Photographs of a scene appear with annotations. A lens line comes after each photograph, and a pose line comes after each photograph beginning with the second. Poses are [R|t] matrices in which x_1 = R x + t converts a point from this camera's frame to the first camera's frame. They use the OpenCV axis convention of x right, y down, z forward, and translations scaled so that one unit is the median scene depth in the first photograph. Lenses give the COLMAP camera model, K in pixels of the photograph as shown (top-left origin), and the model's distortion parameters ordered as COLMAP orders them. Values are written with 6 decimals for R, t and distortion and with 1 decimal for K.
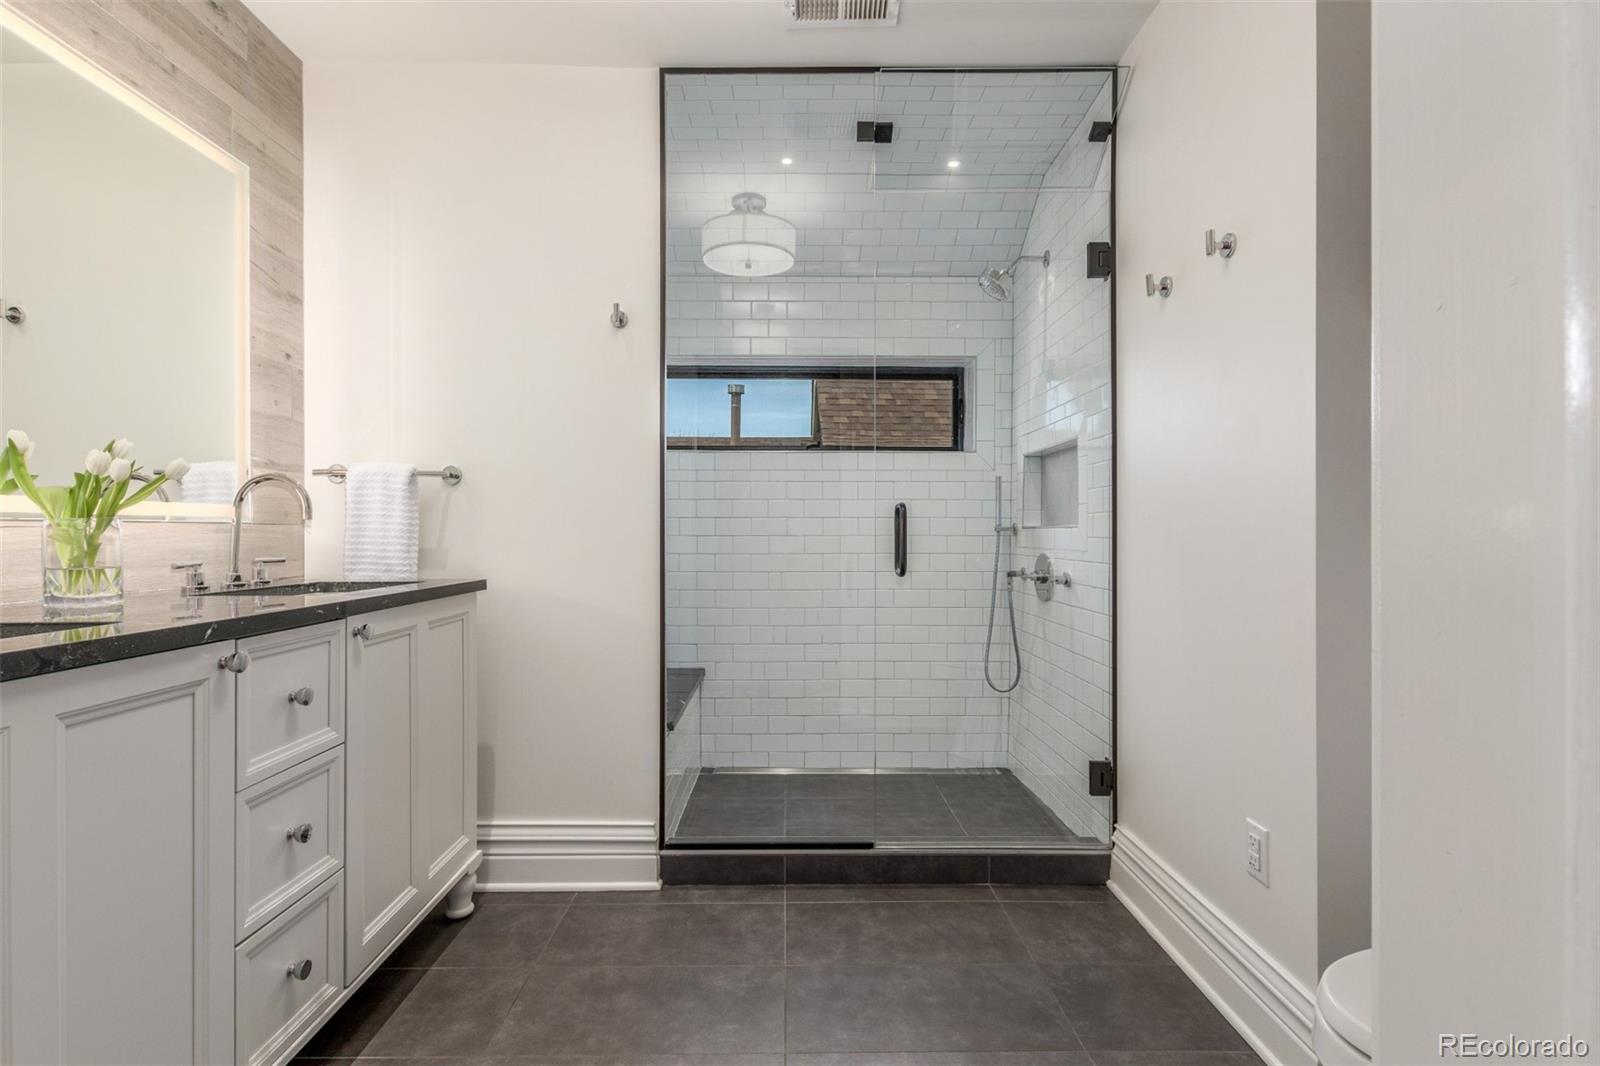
lens RADIAL K [[749.9, 0, 795.7], [0, 749.9, 531.0], [0, 0, 1]] dist [-0.003525, -0.000434]
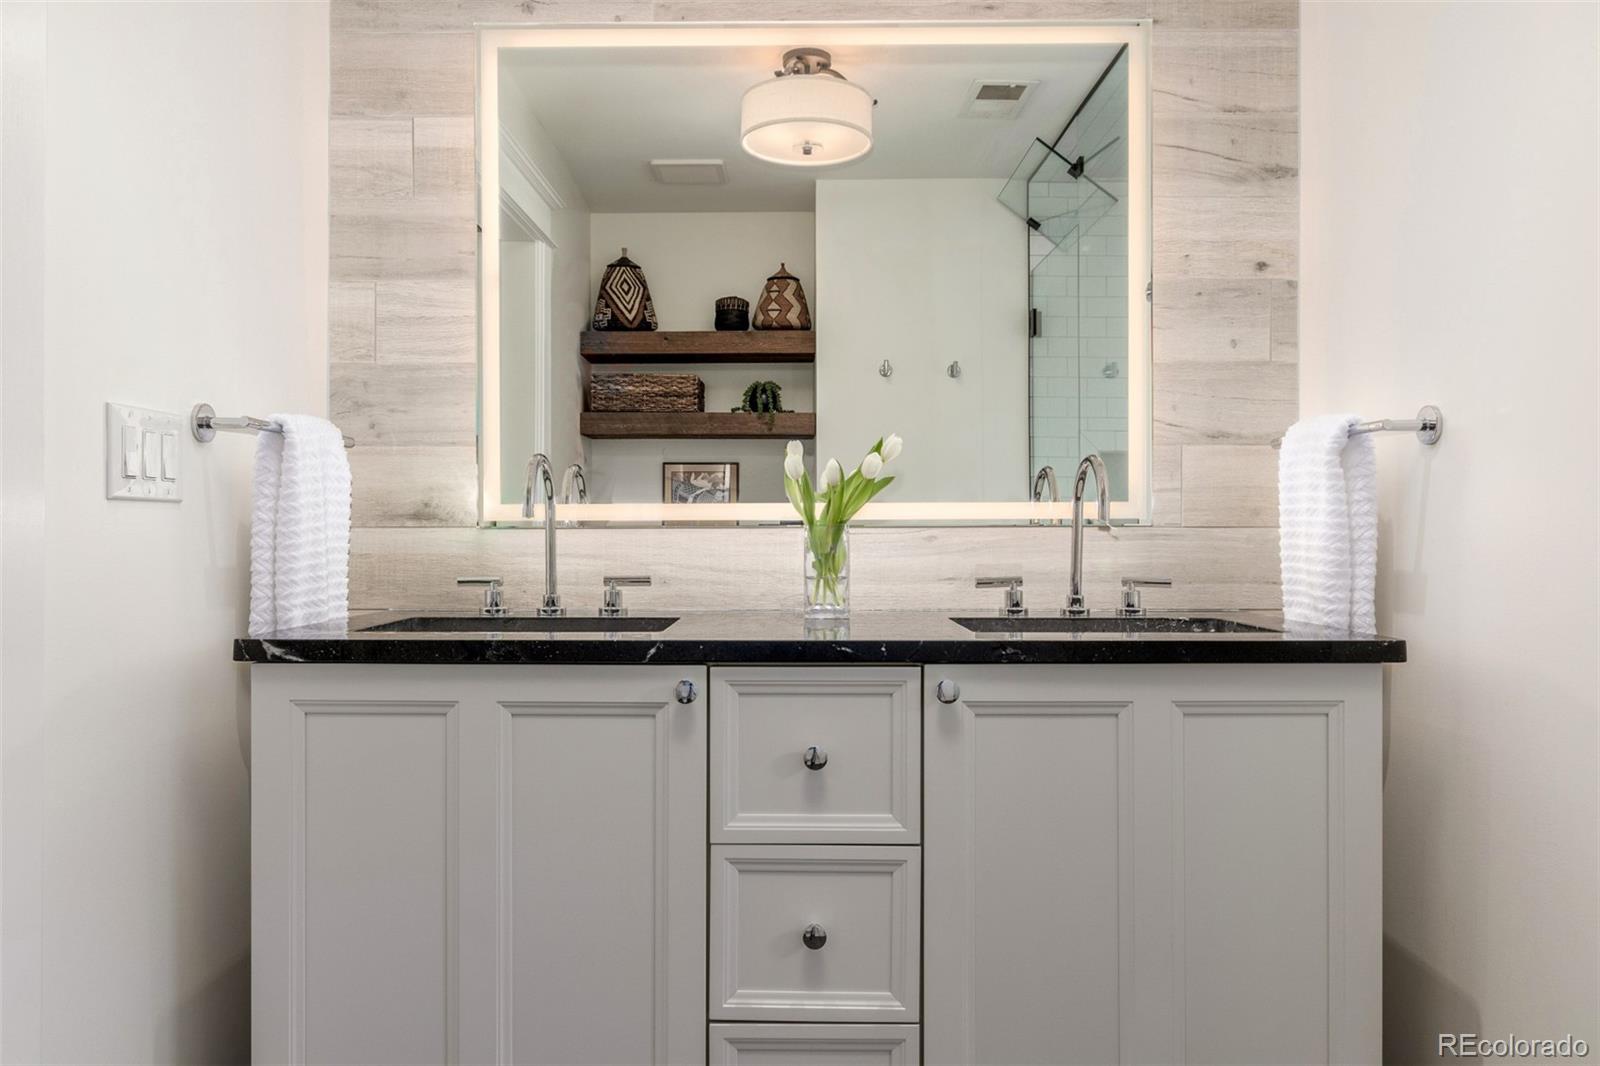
lens RADIAL K [[1123.7, 0, 797.1], [0, 1123.7, 535.5], [0, 0, 1]] dist [0.000369, -0.006150]
pose [[-0.018141, 0.002309, -0.999833, 0.436015], [0.003062, 0.999993, 0.002253, -0.006625], [0.999831, -0.003021, -0.018148, 0.897514]]
